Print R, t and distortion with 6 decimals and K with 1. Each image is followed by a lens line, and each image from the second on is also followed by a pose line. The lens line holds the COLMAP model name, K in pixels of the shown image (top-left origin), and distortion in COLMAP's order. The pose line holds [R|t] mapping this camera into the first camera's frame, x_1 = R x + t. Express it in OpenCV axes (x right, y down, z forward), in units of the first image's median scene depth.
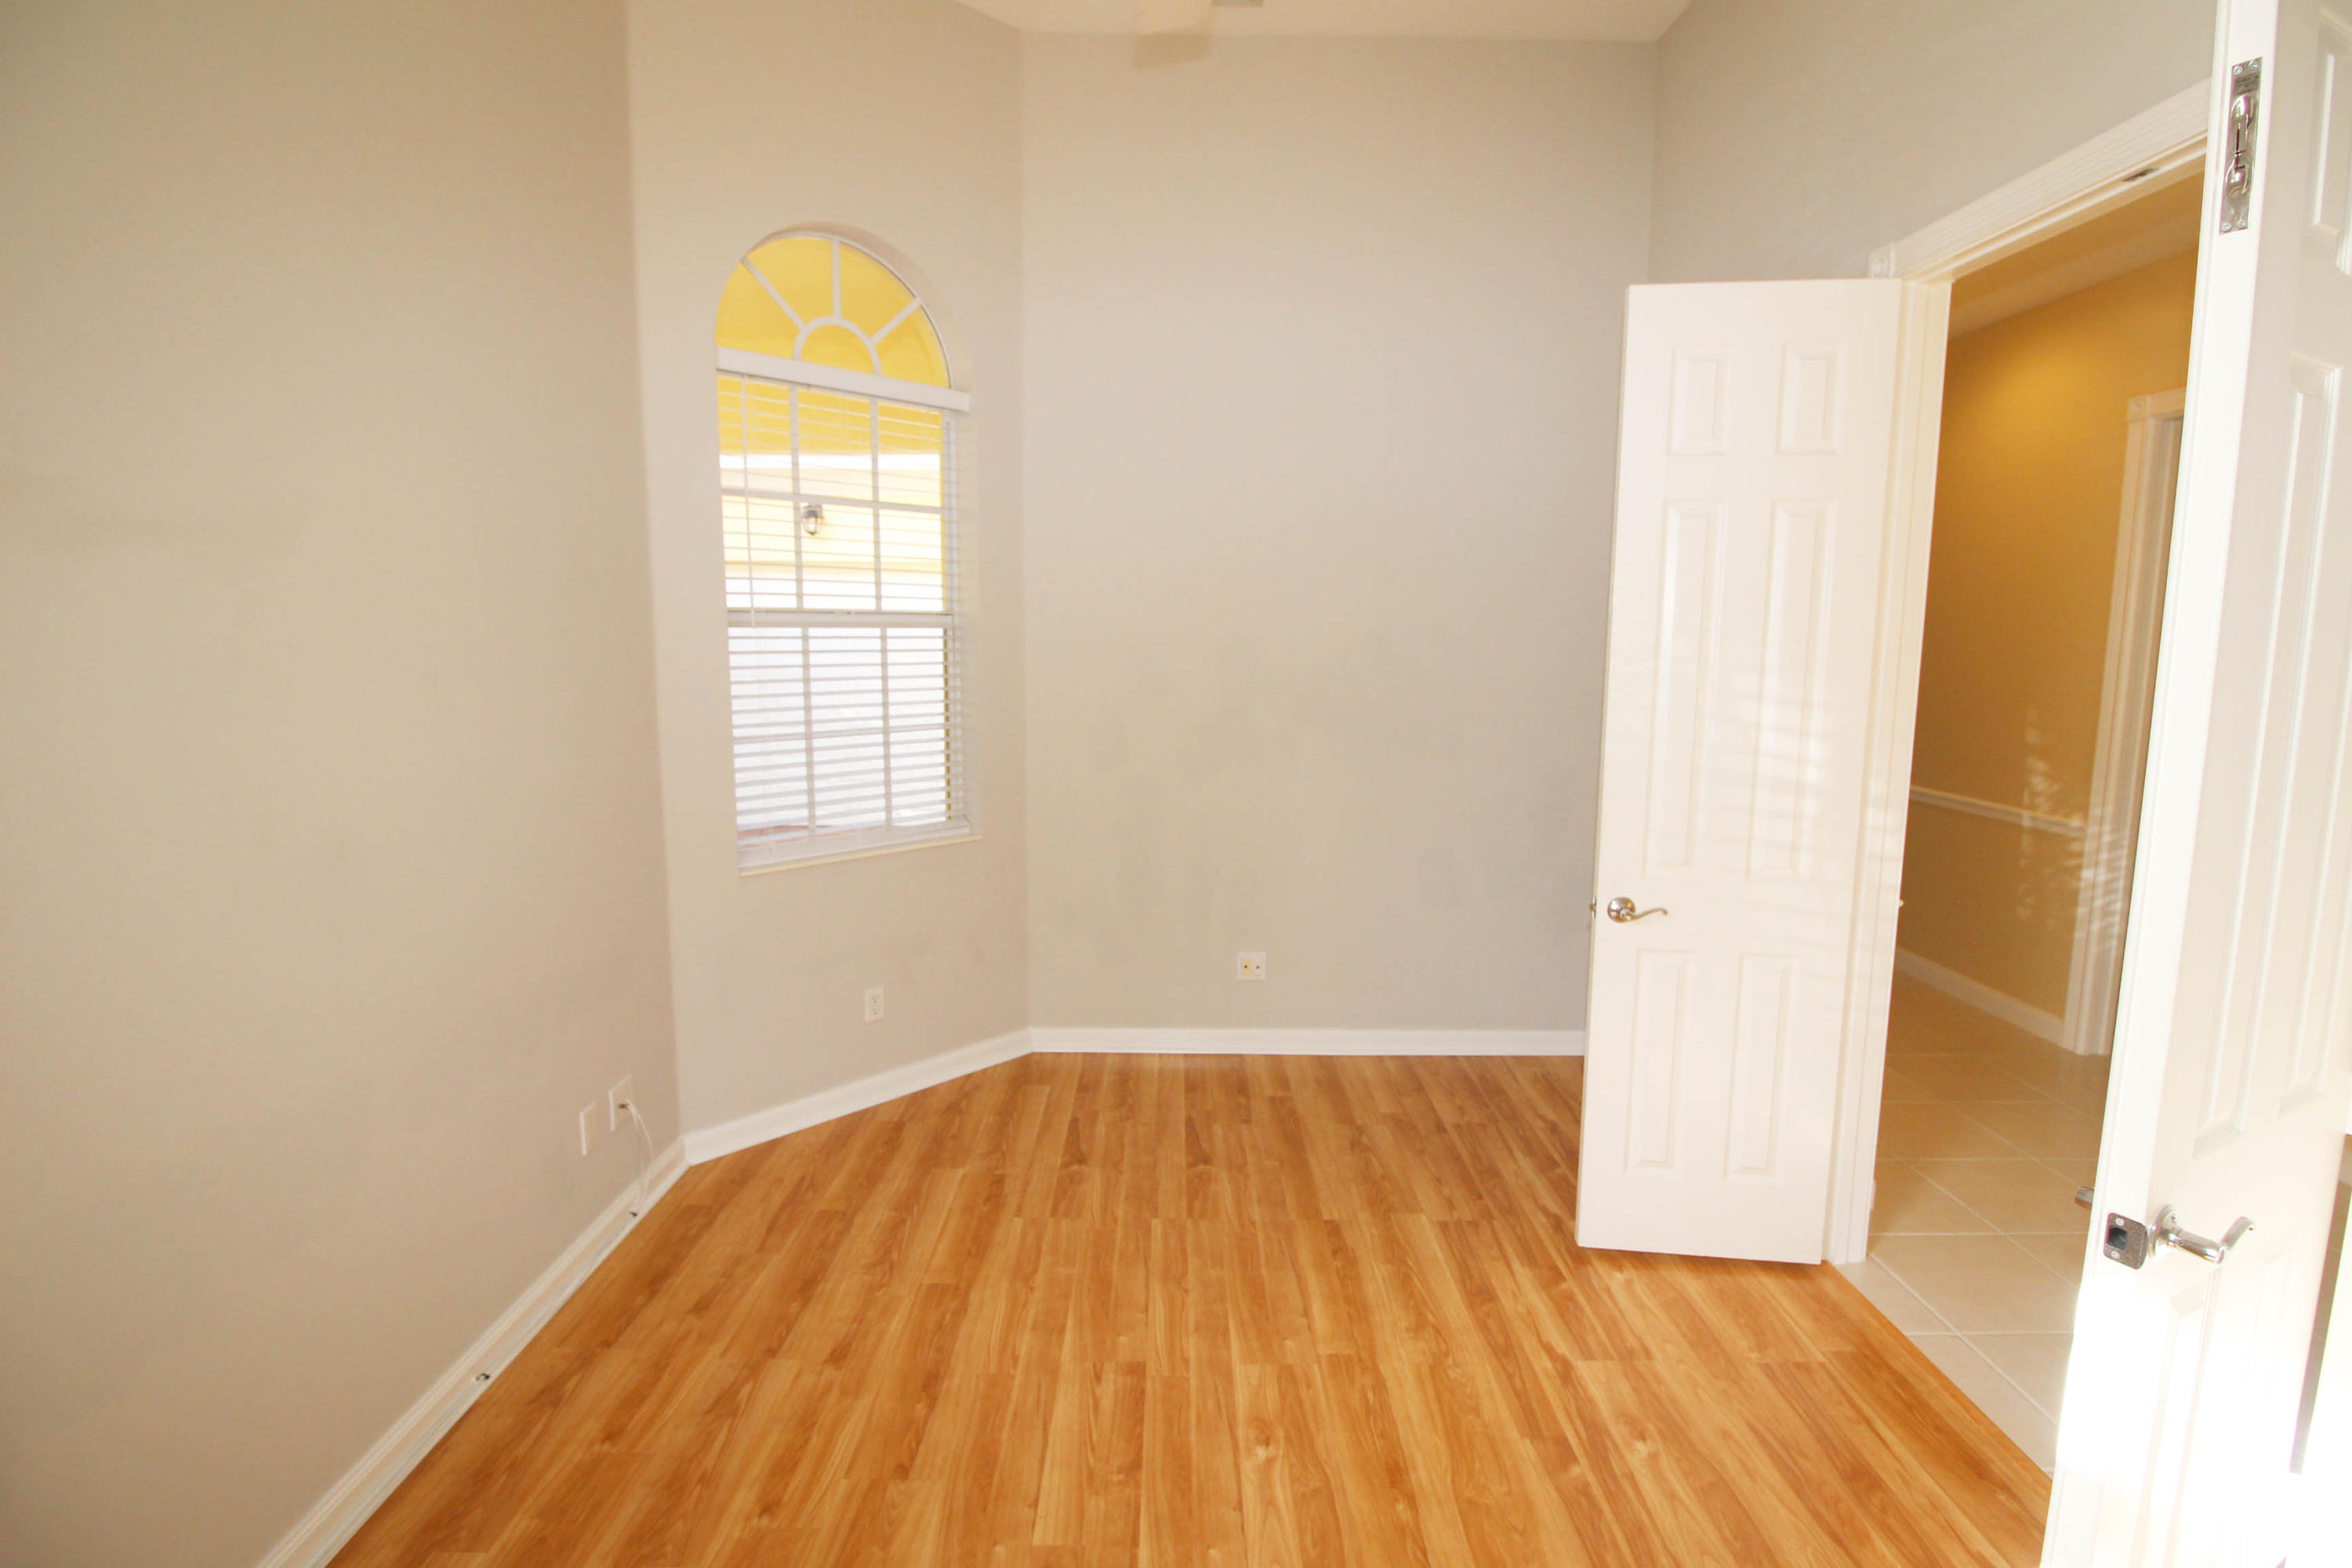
lens RADIAL K [[1089.2, 0, 1172.6], [0, 1089.2, 787.2], [0, 0, 1]] dist [-0.015874, -0.007105]
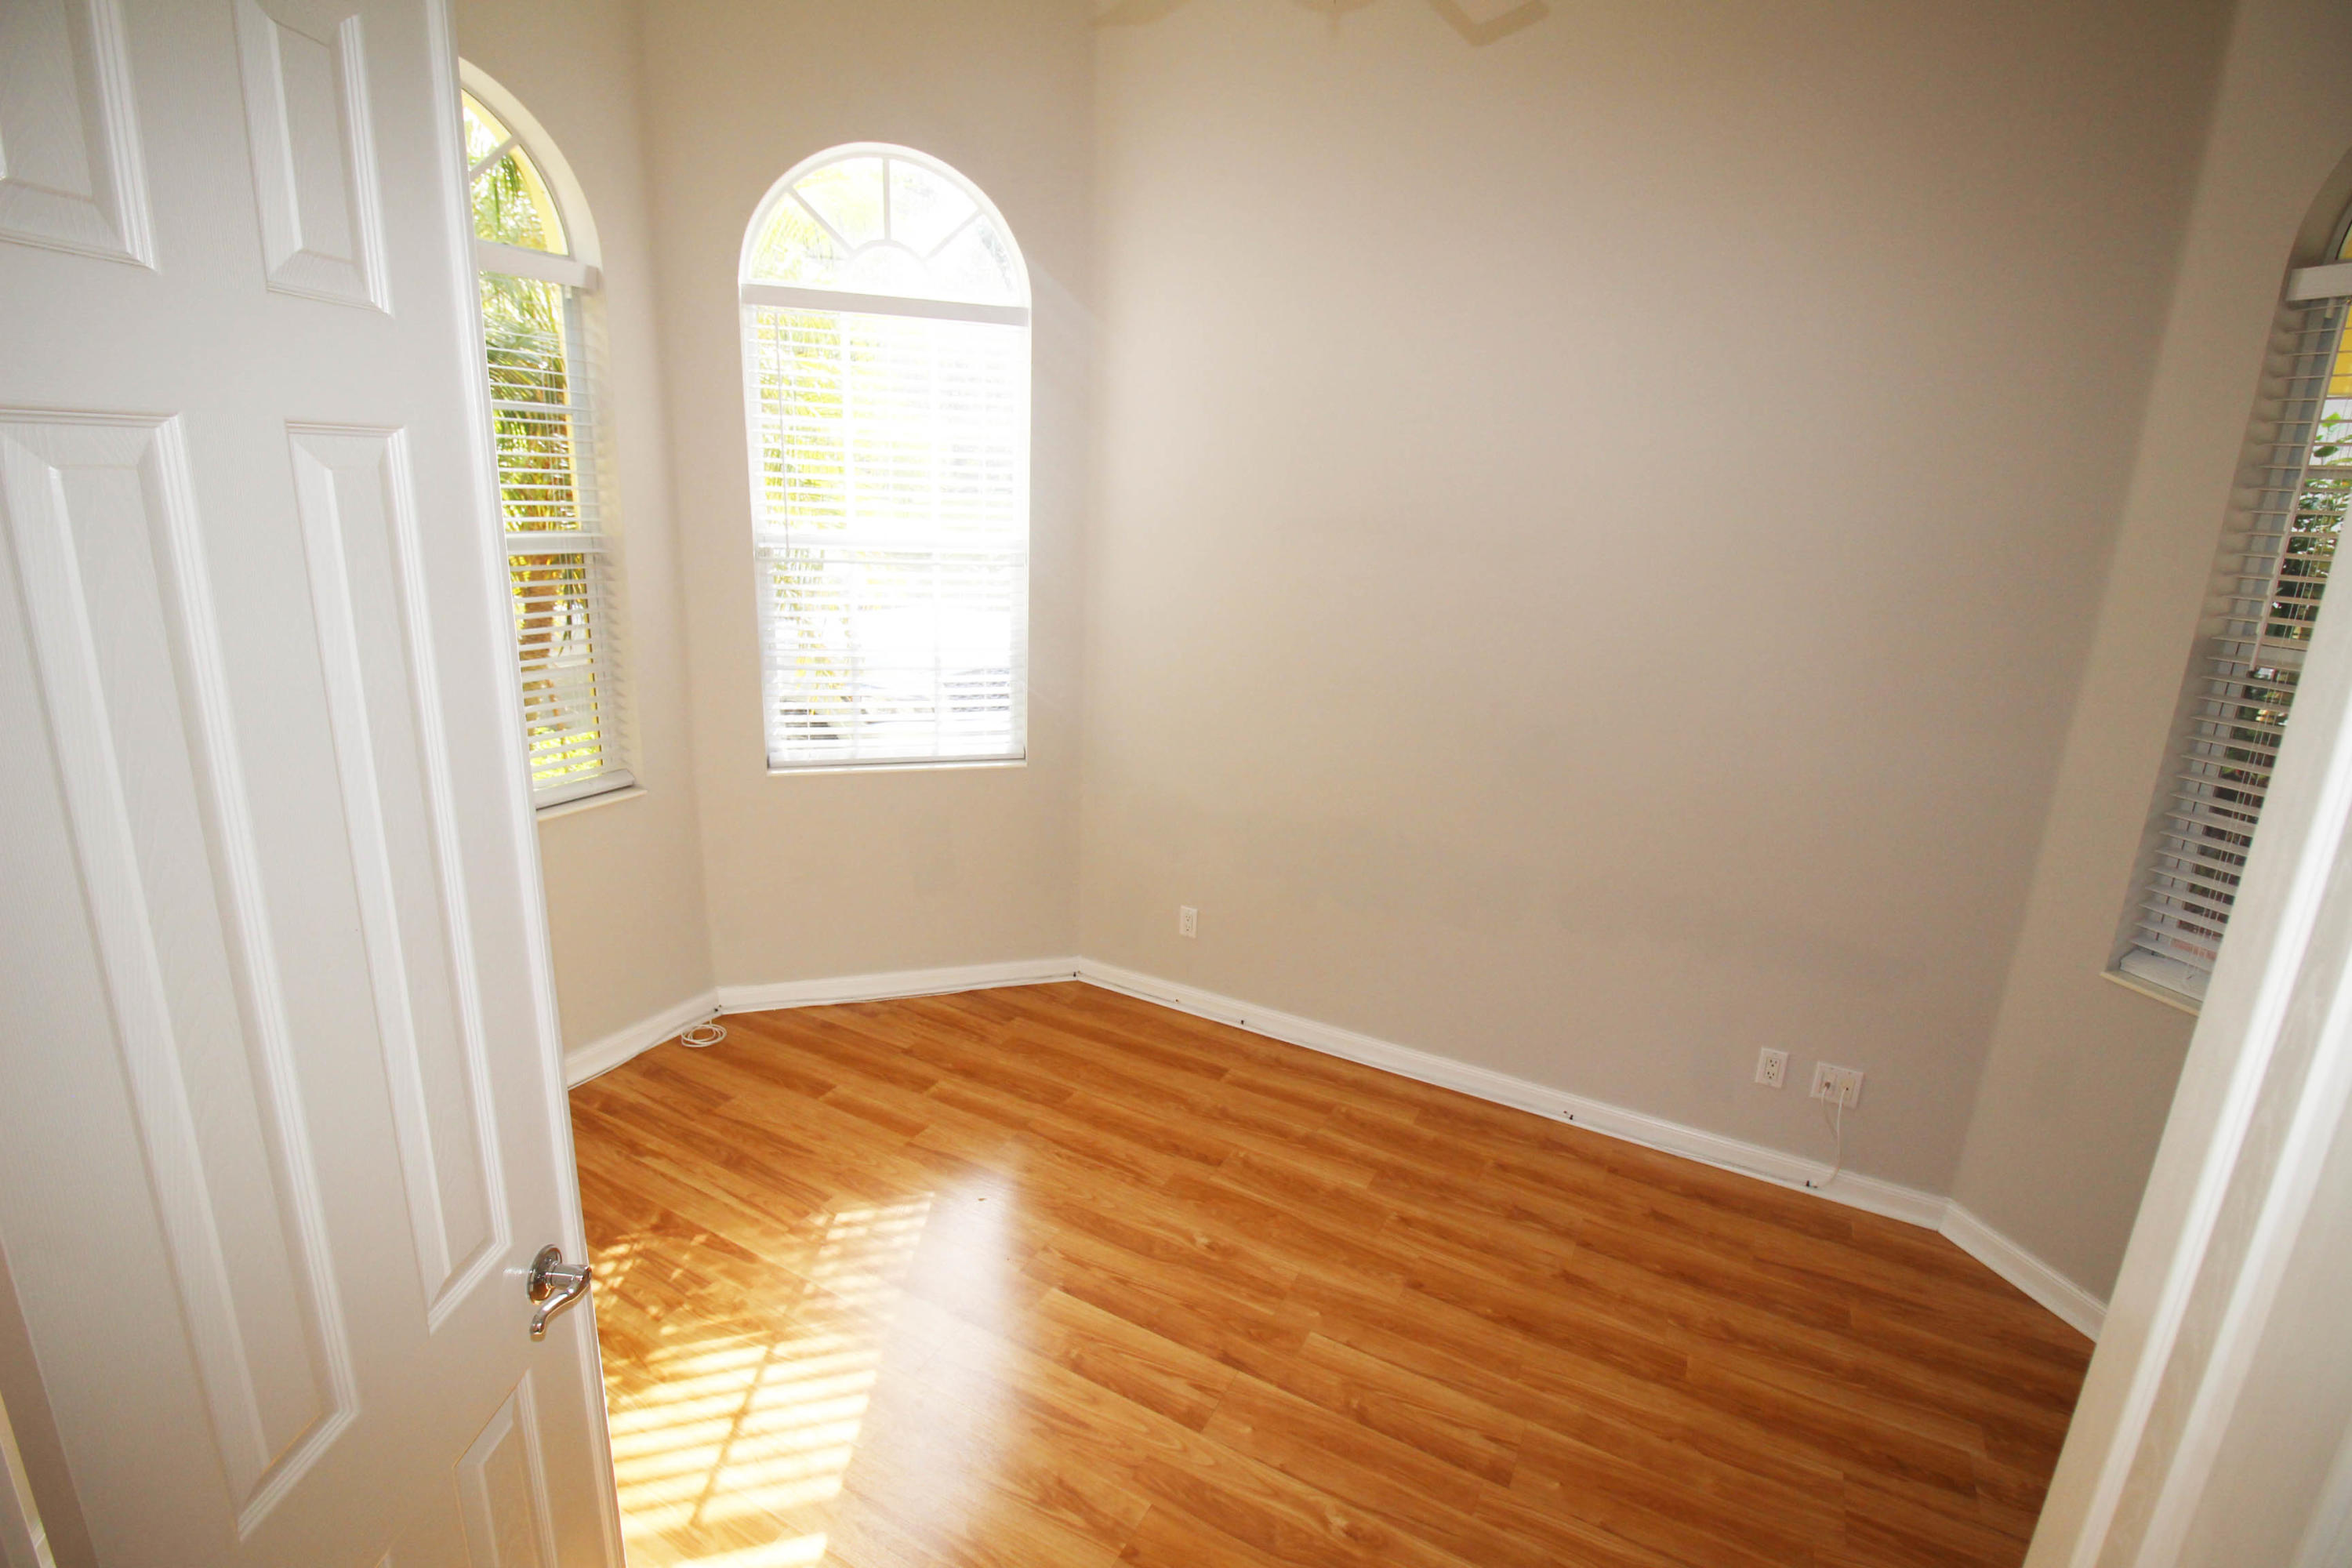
lens RADIAL K [[1089.2, 0, 1167.7], [0, 1089.2, 773.2], [0, 0, 1]] dist [-0.015874, -0.007105]
pose [[-0.482492, 0.206567, -0.851194, 0.752724], [-0.166945, 0.932291, 0.320878, -0.256886], [0.859844, 0.296924, -0.415338, 0.969038]]
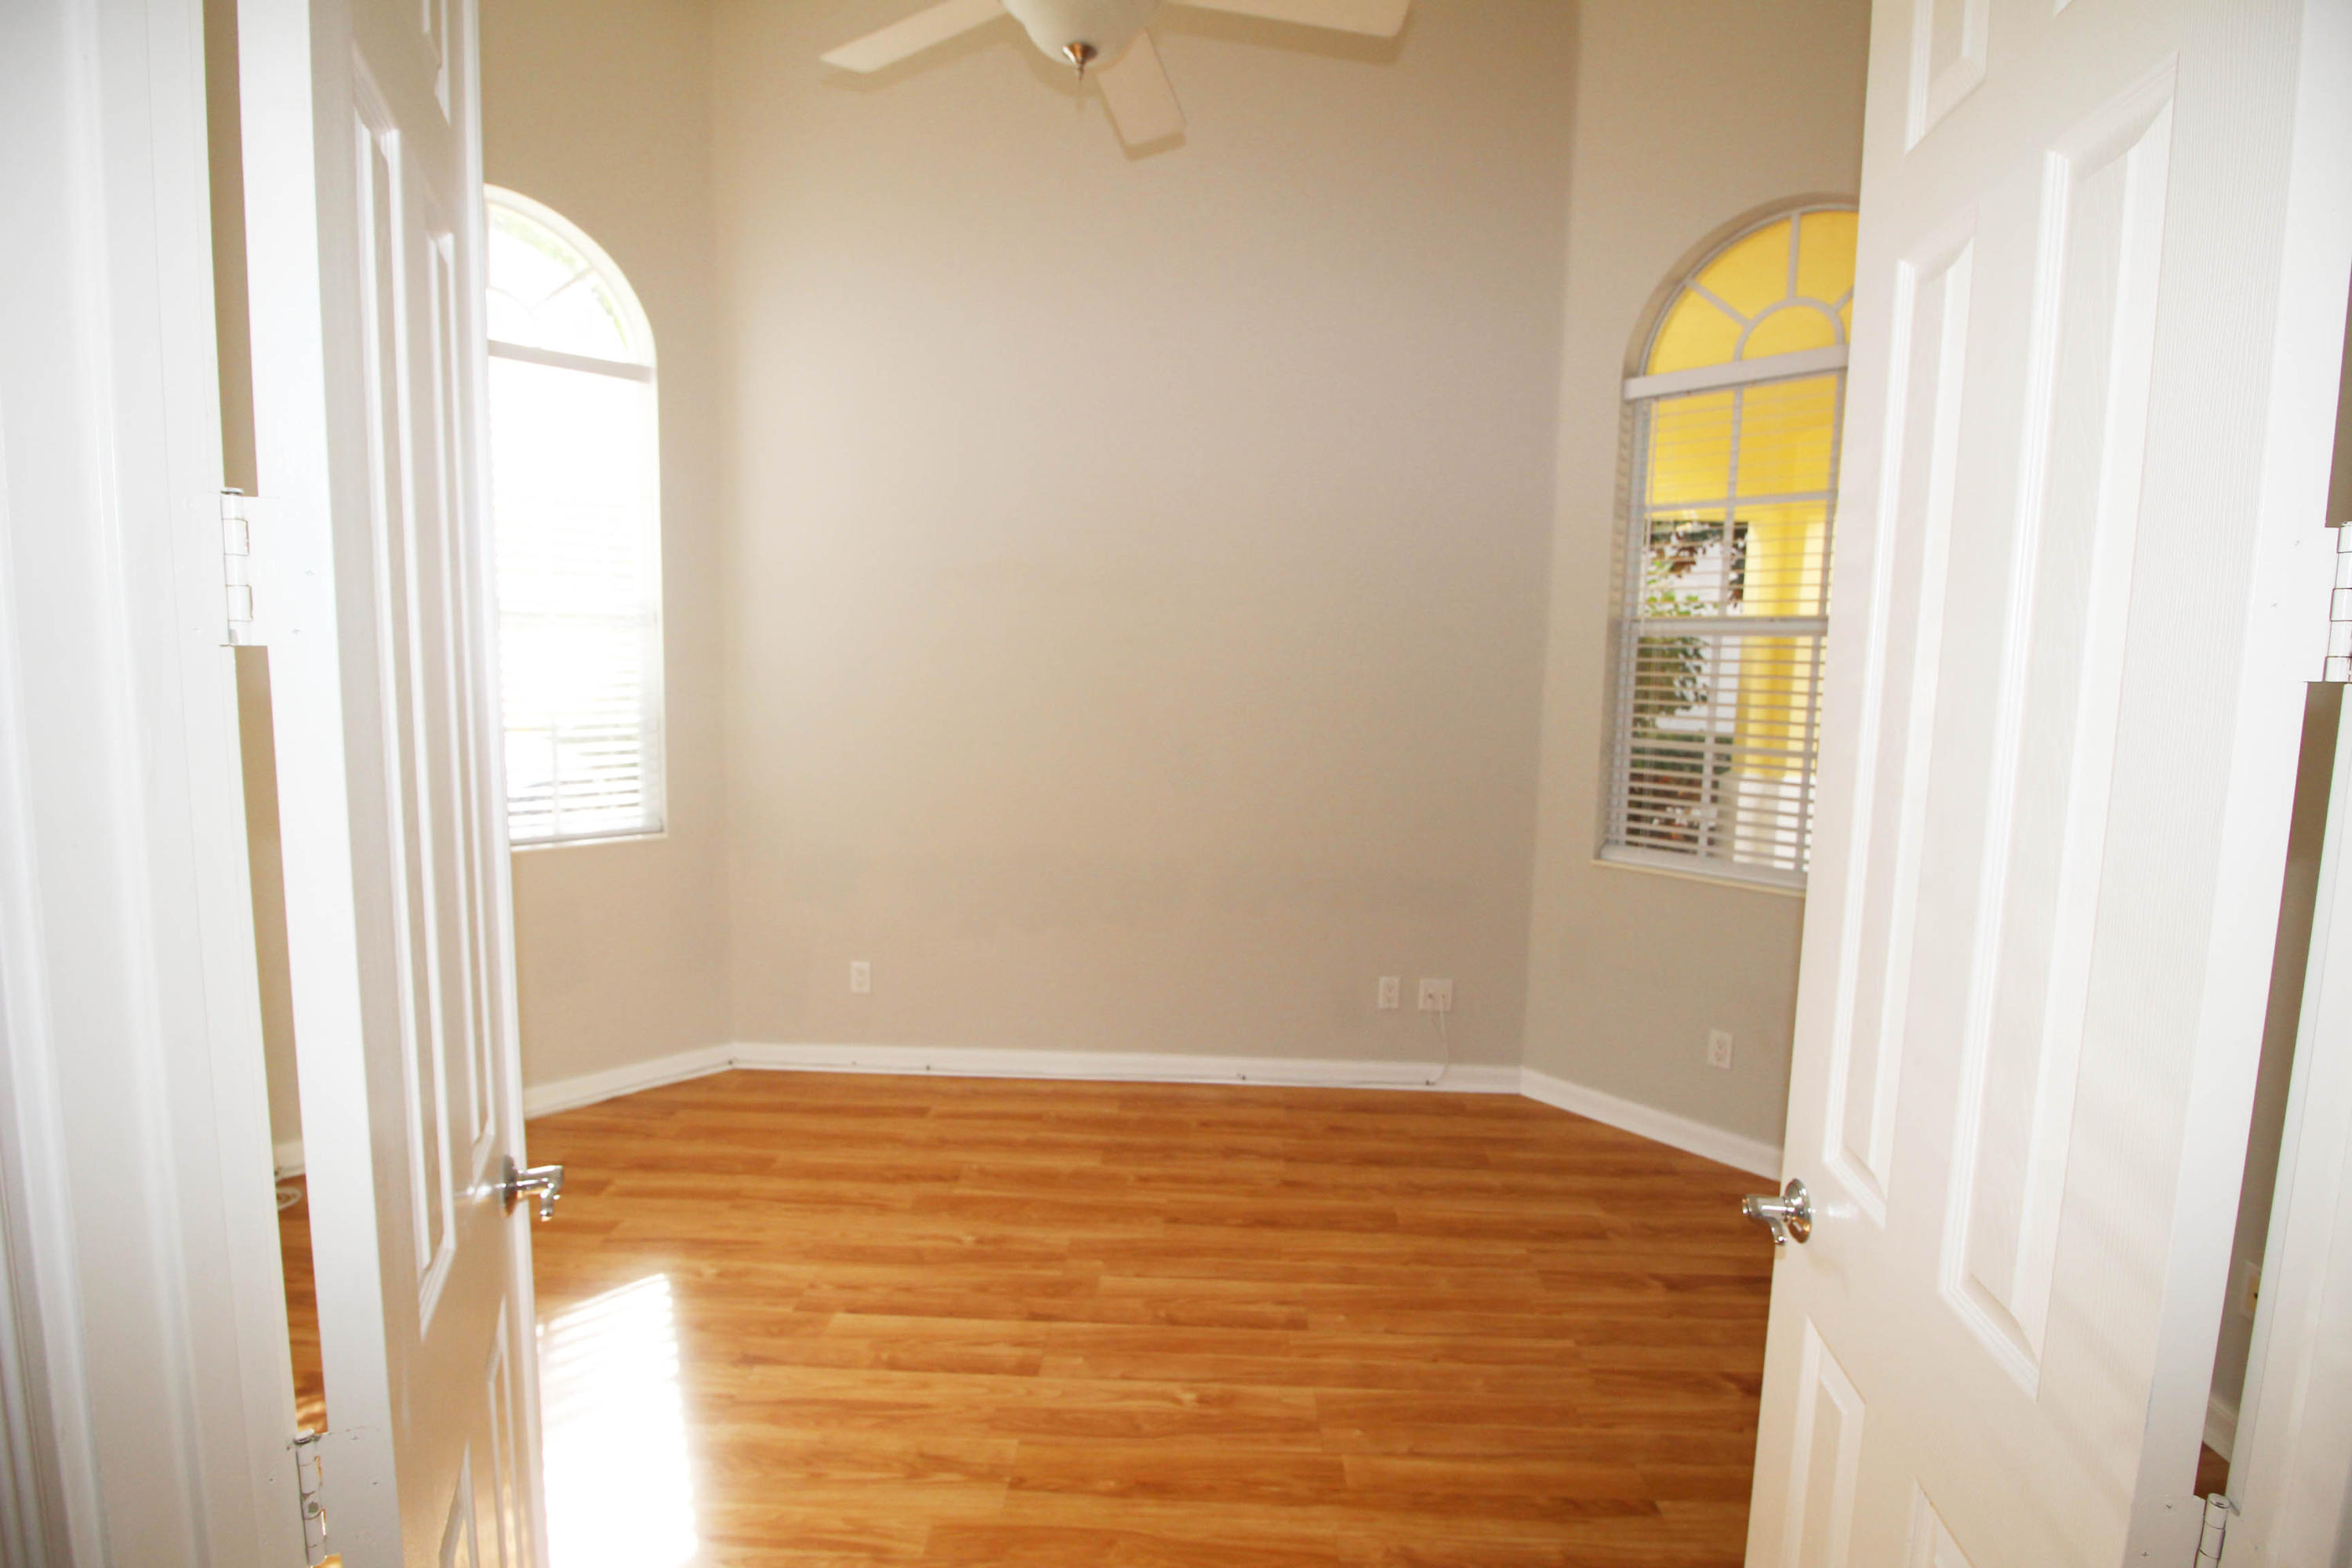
lens RADIAL K [[1089.2, 0, 1179.7], [0, 1089.2, 785.1], [0, 0, 1]] dist [-0.015874, -0.007105]
pose [[-0.033882, 0.114381, -0.992859, 0.951245], [-0.165462, 0.979078, 0.118440, -0.075382], [0.985634, 0.168294, -0.014247, 0.822149]]
